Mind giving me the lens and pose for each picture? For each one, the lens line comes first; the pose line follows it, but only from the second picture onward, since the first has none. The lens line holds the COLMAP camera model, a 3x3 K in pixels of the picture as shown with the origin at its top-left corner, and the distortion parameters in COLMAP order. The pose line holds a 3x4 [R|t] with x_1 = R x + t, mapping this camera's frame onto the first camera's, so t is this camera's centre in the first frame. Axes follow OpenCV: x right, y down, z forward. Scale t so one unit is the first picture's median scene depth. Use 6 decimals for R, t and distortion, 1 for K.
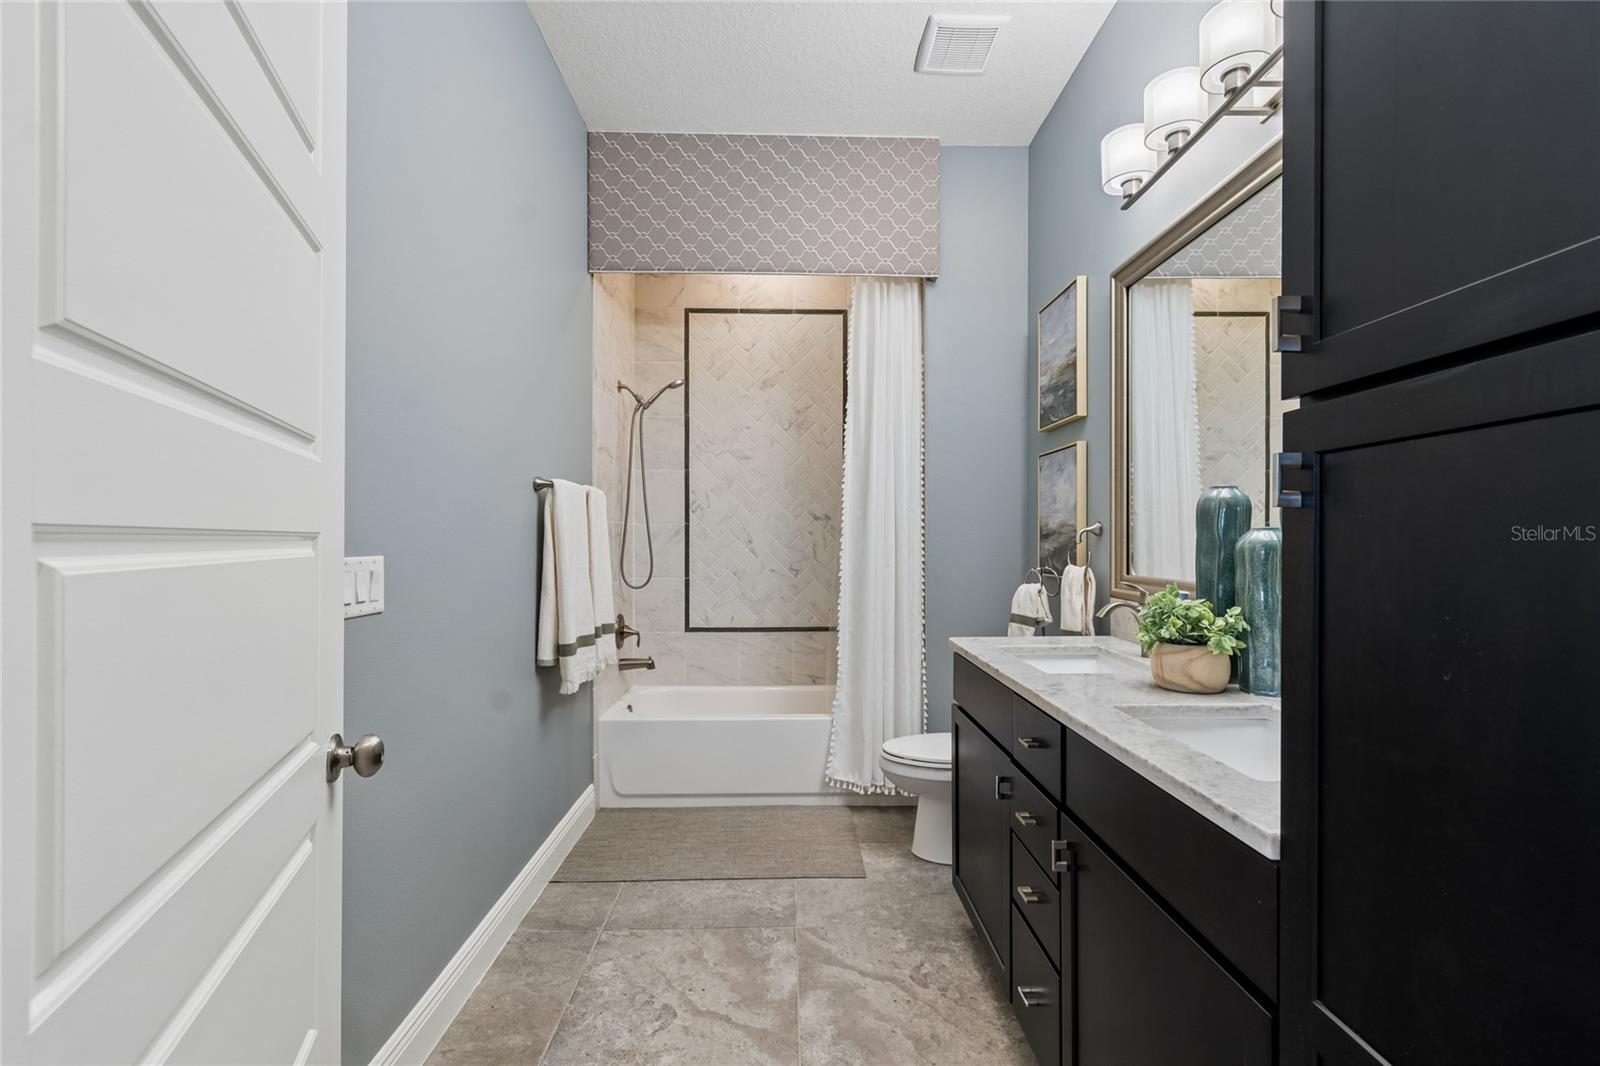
lens RADIAL K [[711.6, 0, 799.2], [0, 711.6, 536.1], [0, 0, 1]] dist [0.001892, -0.001103]
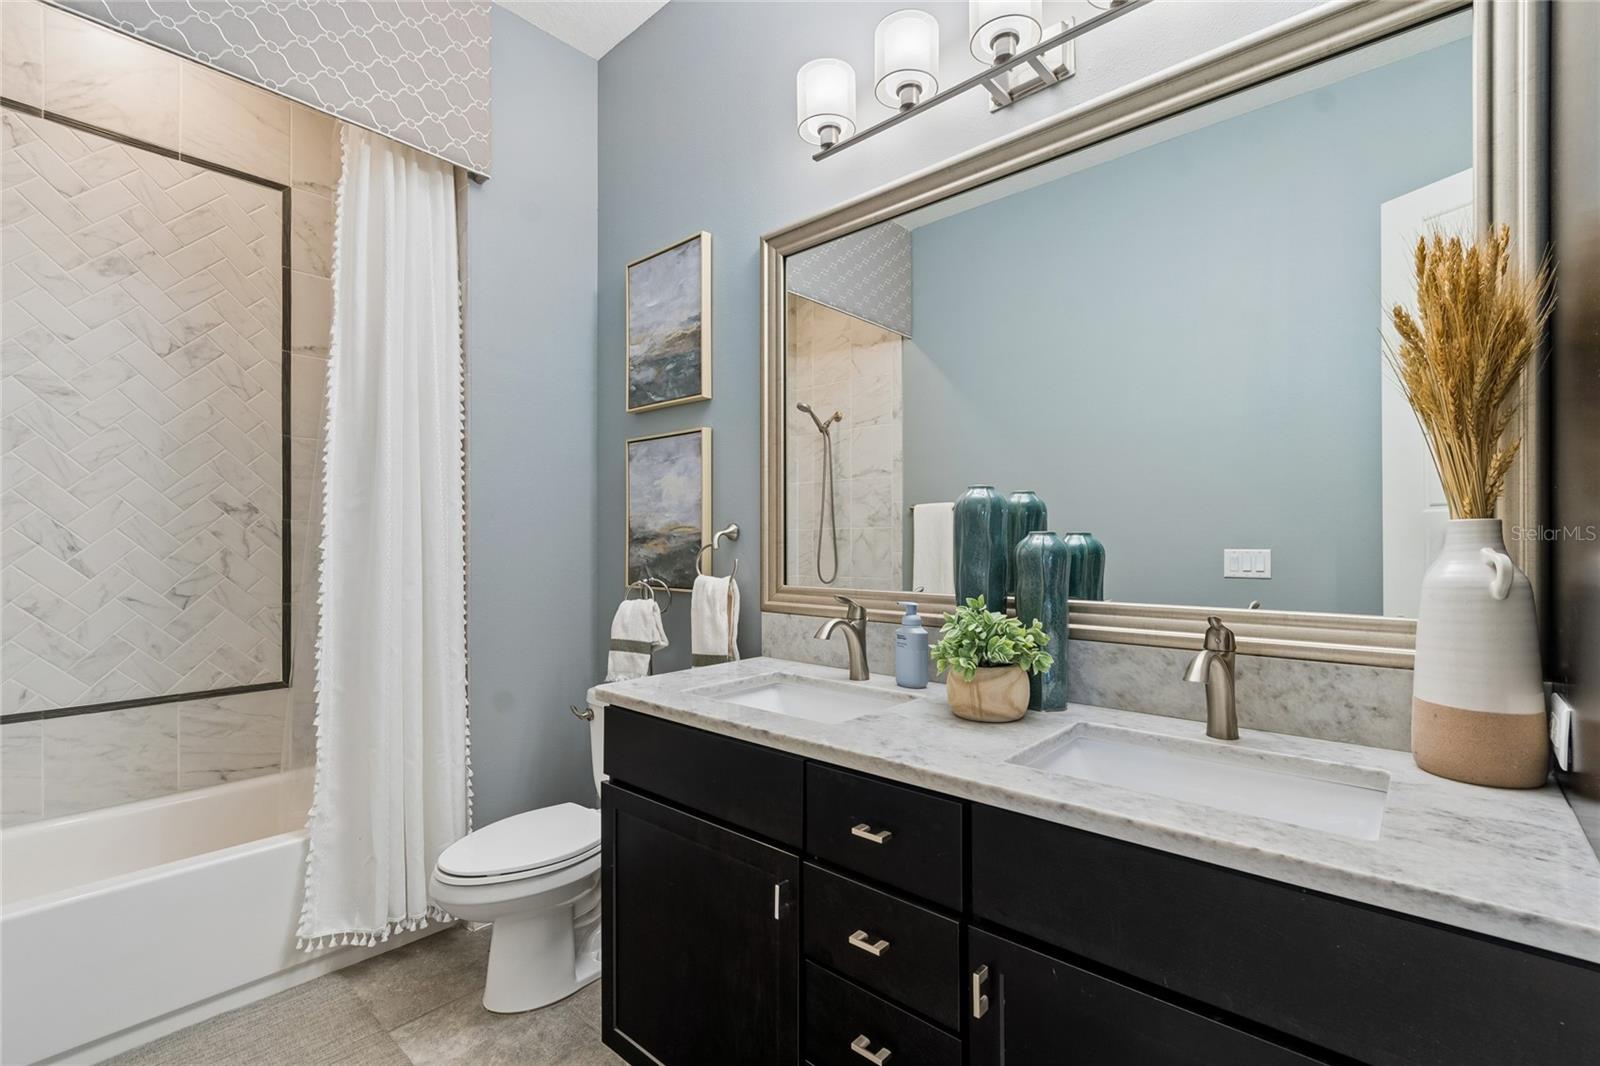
lens RADIAL K [[711.6, 0, 814.3], [0, 711.6, 540.2], [0, 0, 1]] dist [0.001892, -0.001103]
pose [[0.670778, 0.002974, 0.741652, -0.113364], [-0.003159, 0.999994, -0.001153, 0.000307], [-0.741651, -0.001569, 0.670784, 0.268941]]
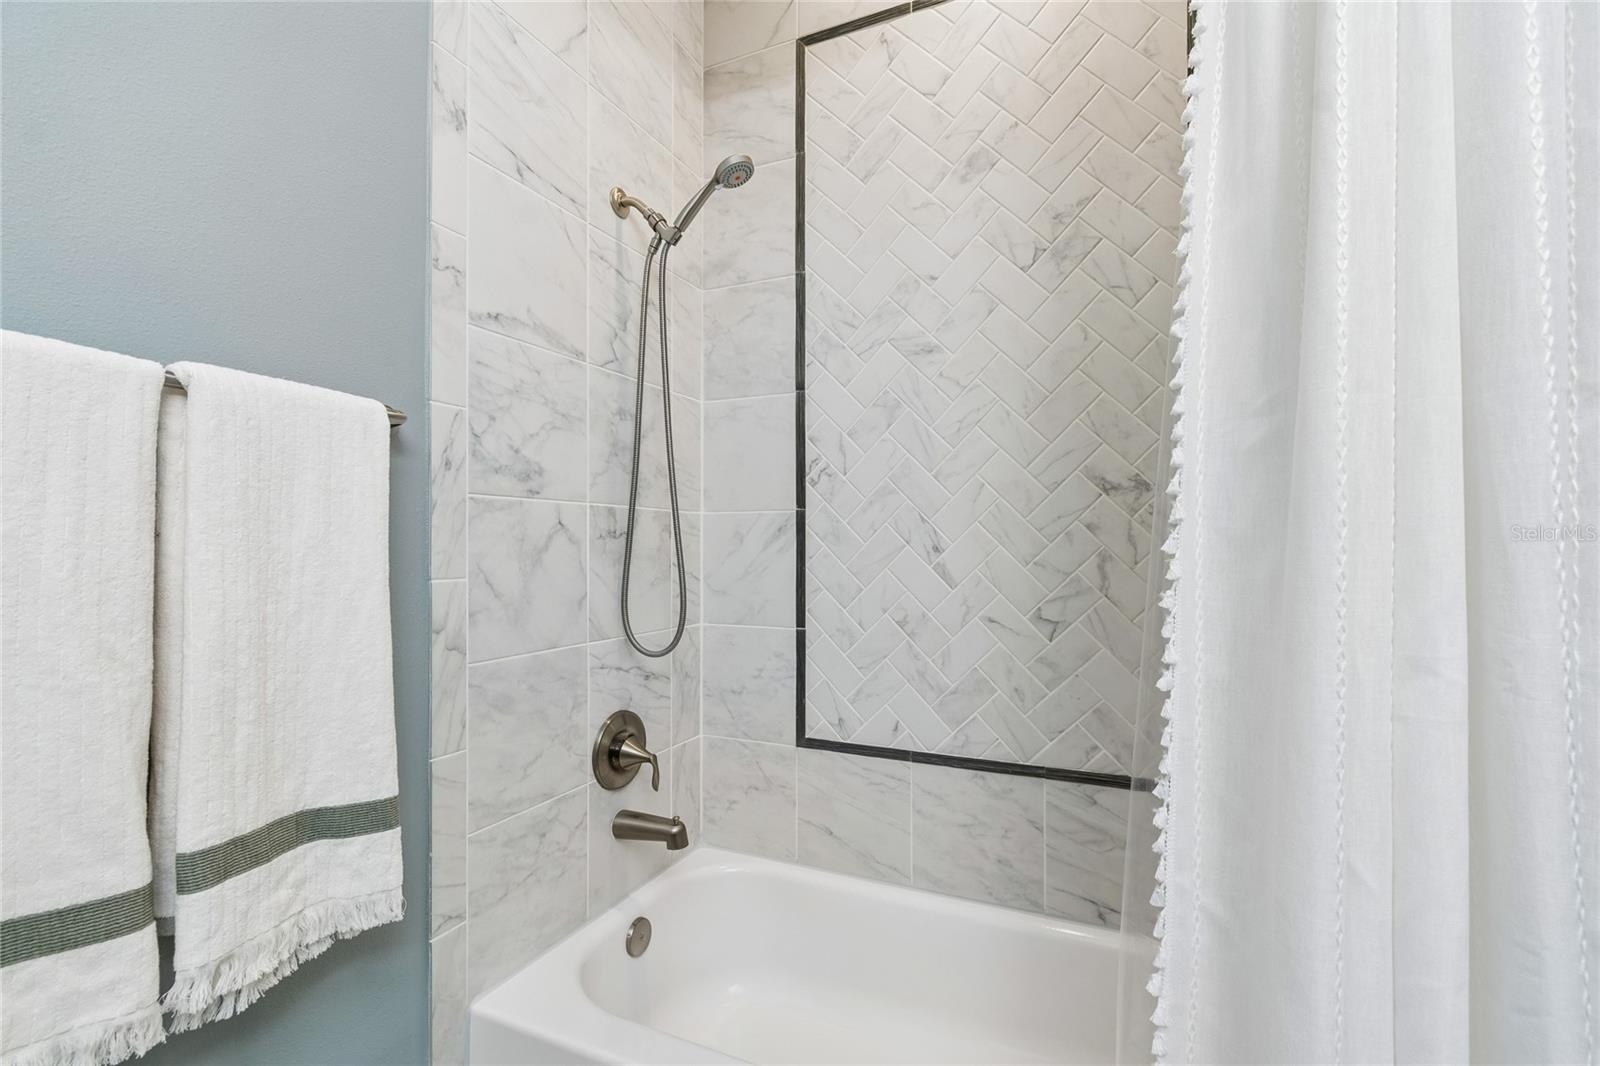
lens RADIAL K [[711.6, 0, 808.4], [0, 711.6, 547.3], [0, 0, 1]] dist [0.001892, -0.001103]
pose [[0.904384, -0.000452, -0.426719, 0.051277], [0.004033, 0.999964, 0.007488, 0.003921], [0.426701, -0.008492, 0.904353, 0.725484]]
